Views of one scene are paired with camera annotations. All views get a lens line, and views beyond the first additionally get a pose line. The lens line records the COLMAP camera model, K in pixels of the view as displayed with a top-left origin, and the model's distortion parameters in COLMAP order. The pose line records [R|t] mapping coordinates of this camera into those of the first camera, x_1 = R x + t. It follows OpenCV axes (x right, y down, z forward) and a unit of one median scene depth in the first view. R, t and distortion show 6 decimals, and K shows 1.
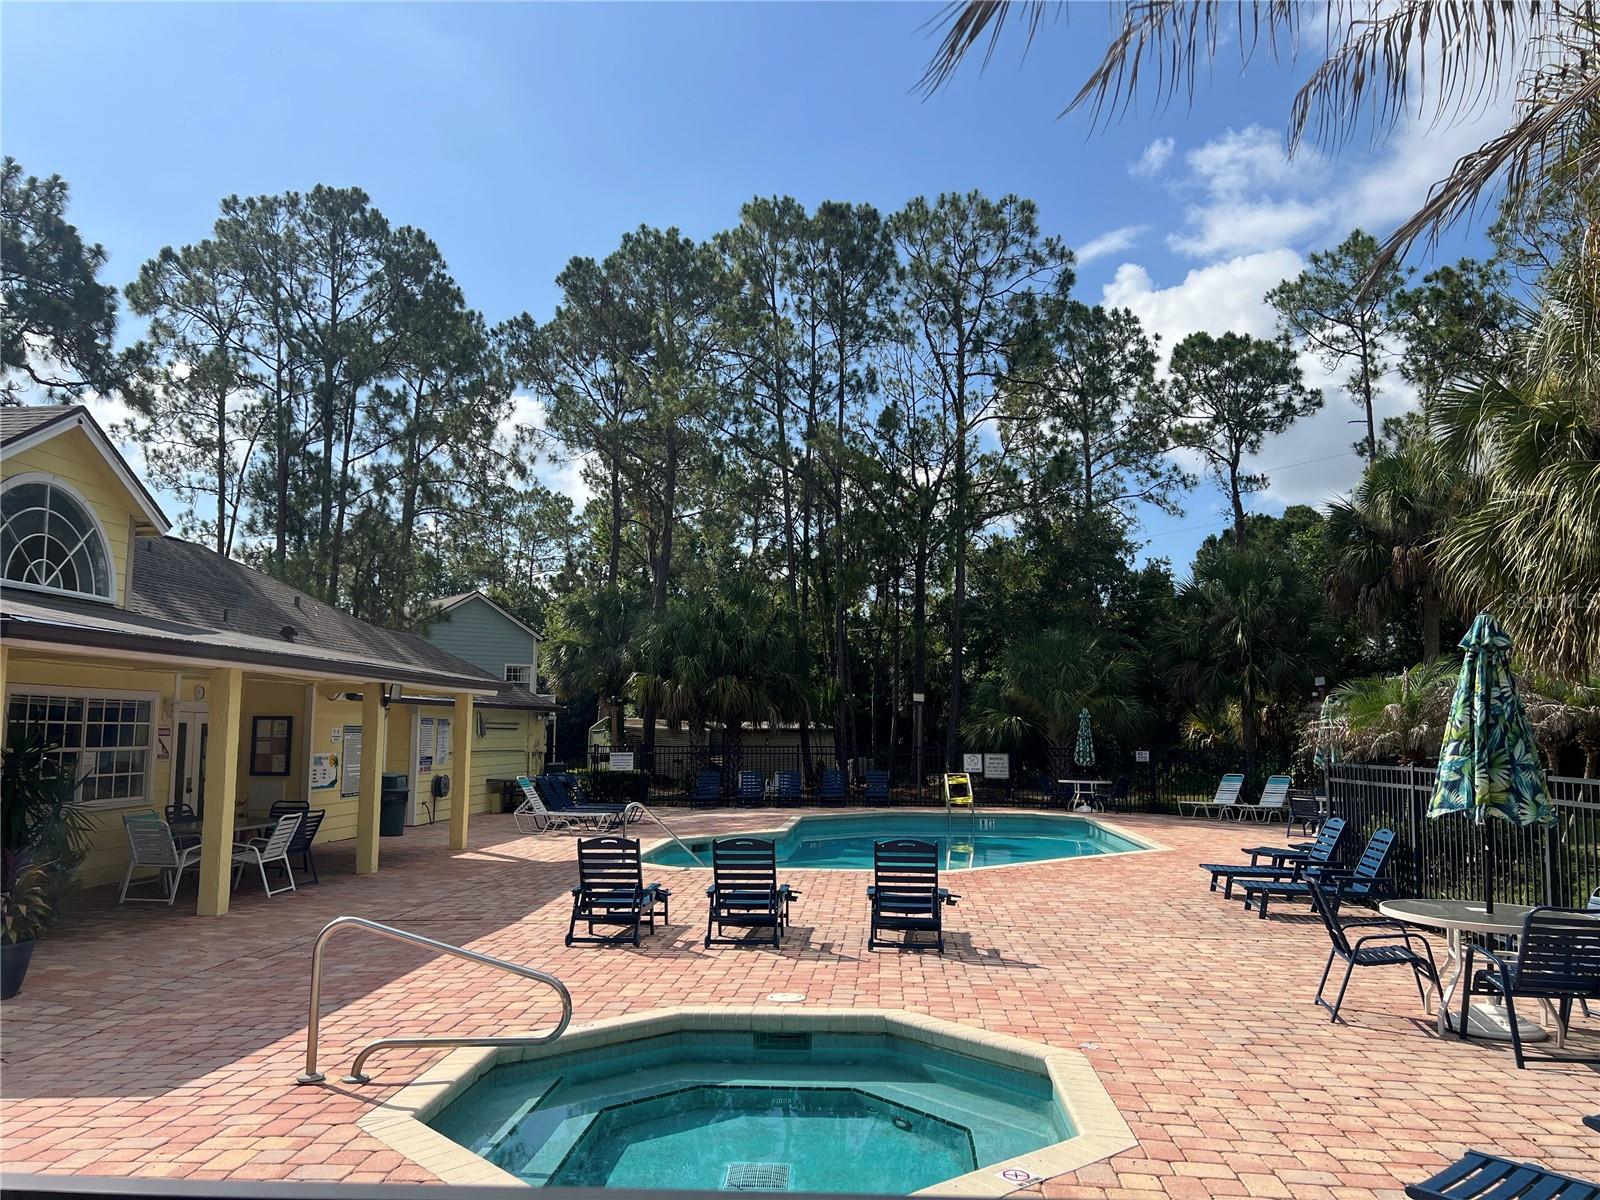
lens RADIAL K [[1201.3, 0, 803.9], [0, 1201.3, 611.9], [0, 0, 1]] dist [0.070949, -0.077057]
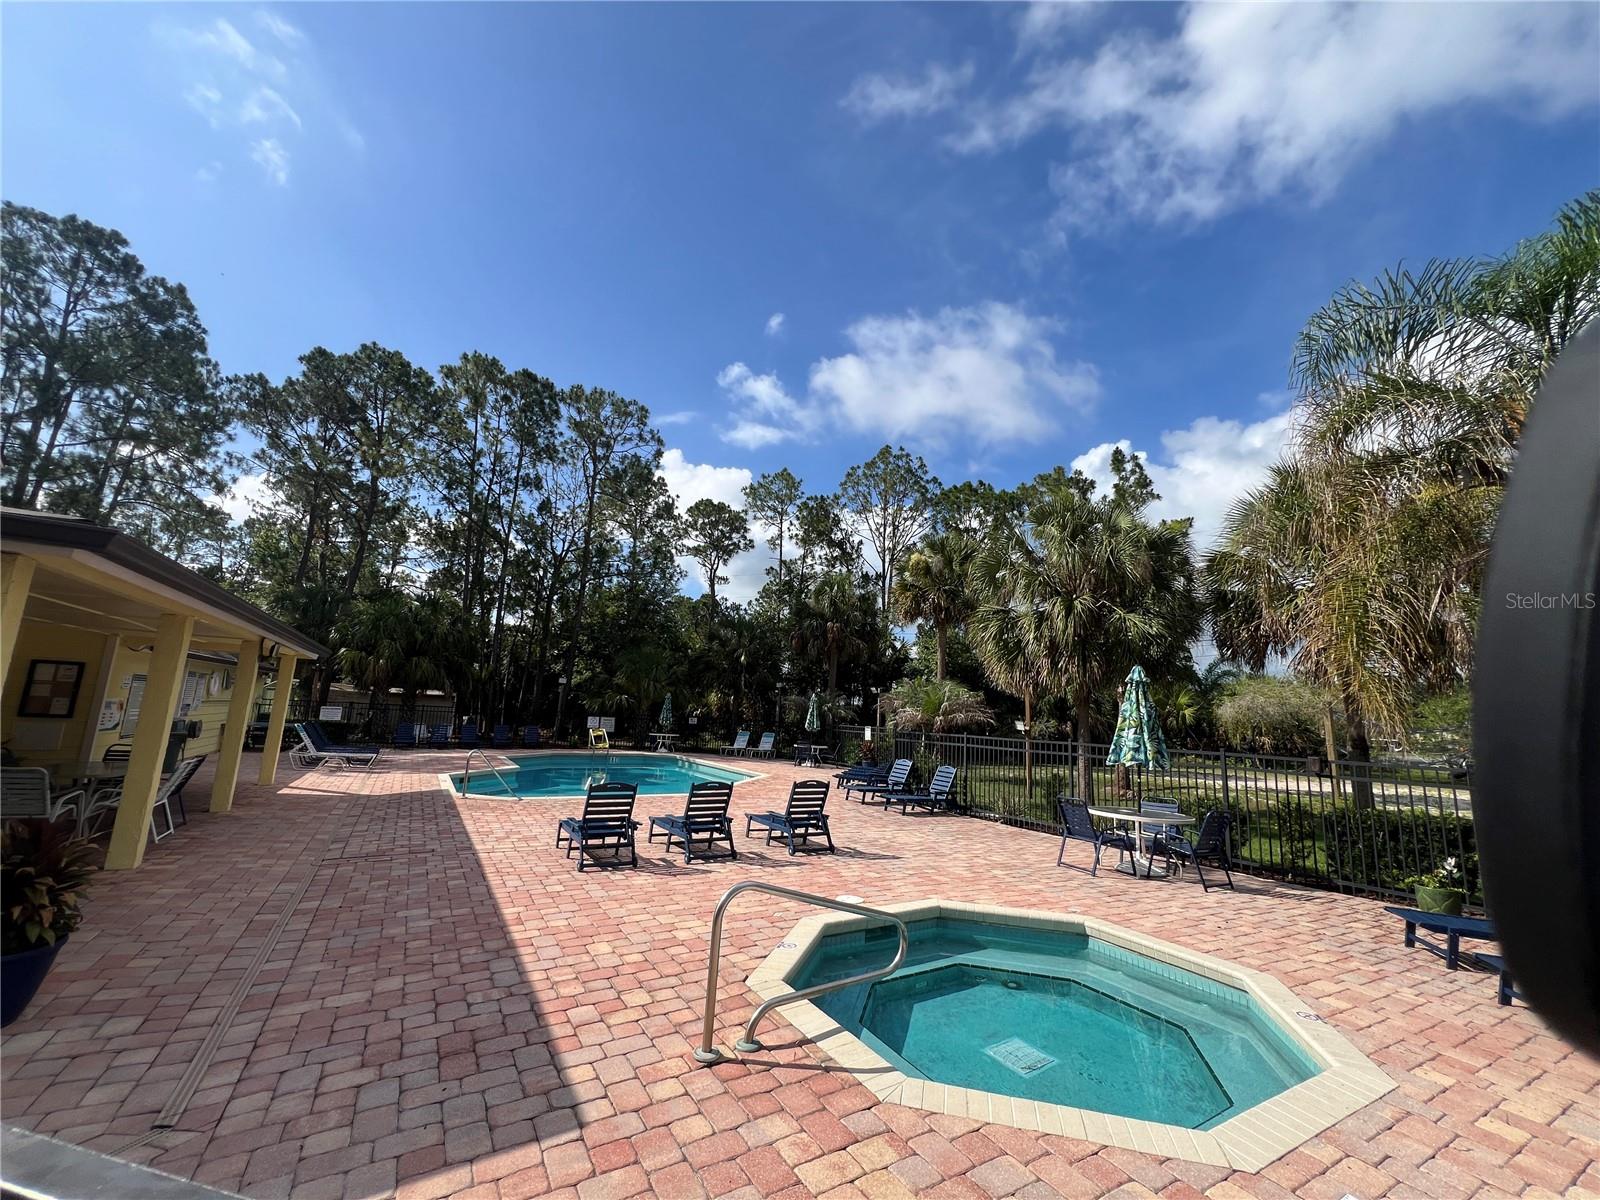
lens RADIAL K [[641.8, 0, 800.3], [0, 641.8, 603.2], [0, 0, 1]] dist [-0.001439, 0.000822]
pose [[0.821868, 0.131908, 0.554195, -0.133501], [-0.099853, 0.991119, -0.087822, 0.012351], [-0.560858, 0.016840, 0.827741, 0.104554]]
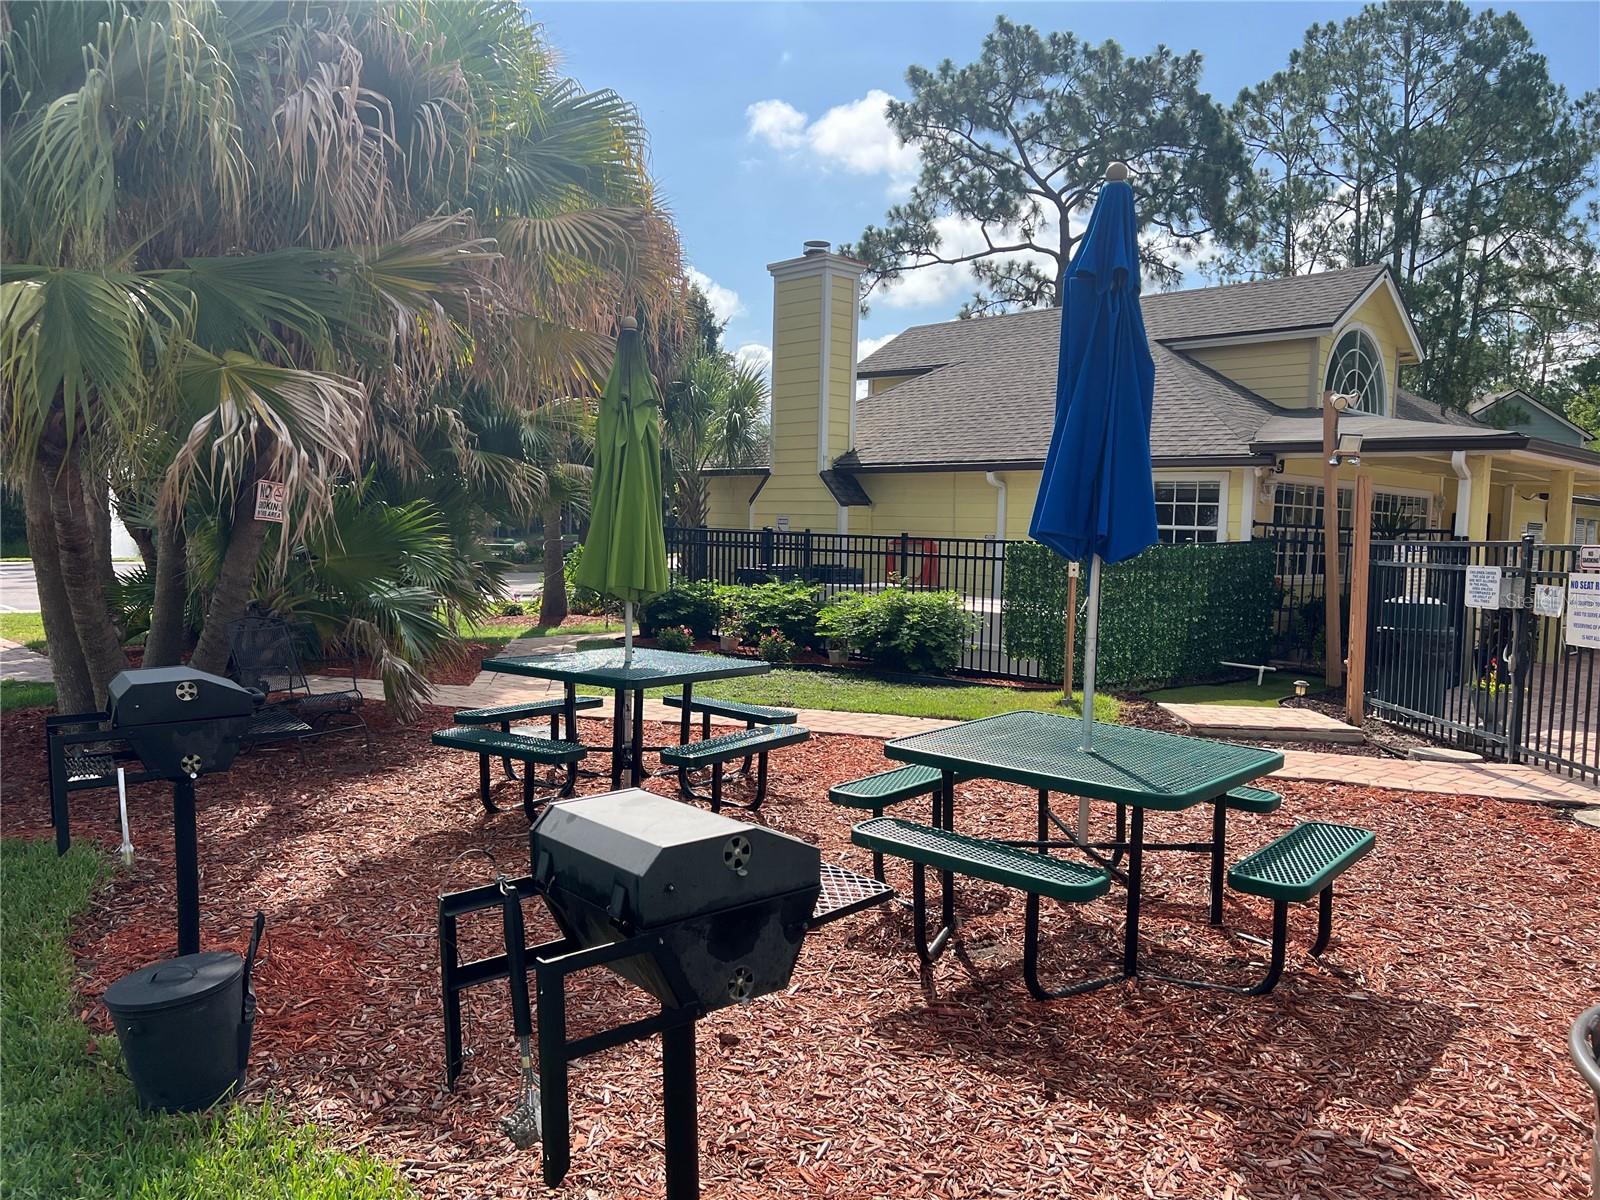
lens RADIAL K [[1201.3, 0, 803.9], [0, 1201.3, 611.9], [0, 0, 1]] dist [0.070949, -0.077057]
pose [[0.753185, 0.063442, -0.654742, -0.090546], [0.041498, 0.988773, 0.143547, -0.008522], [0.656498, -0.135288, 0.742096, -0.175614]]
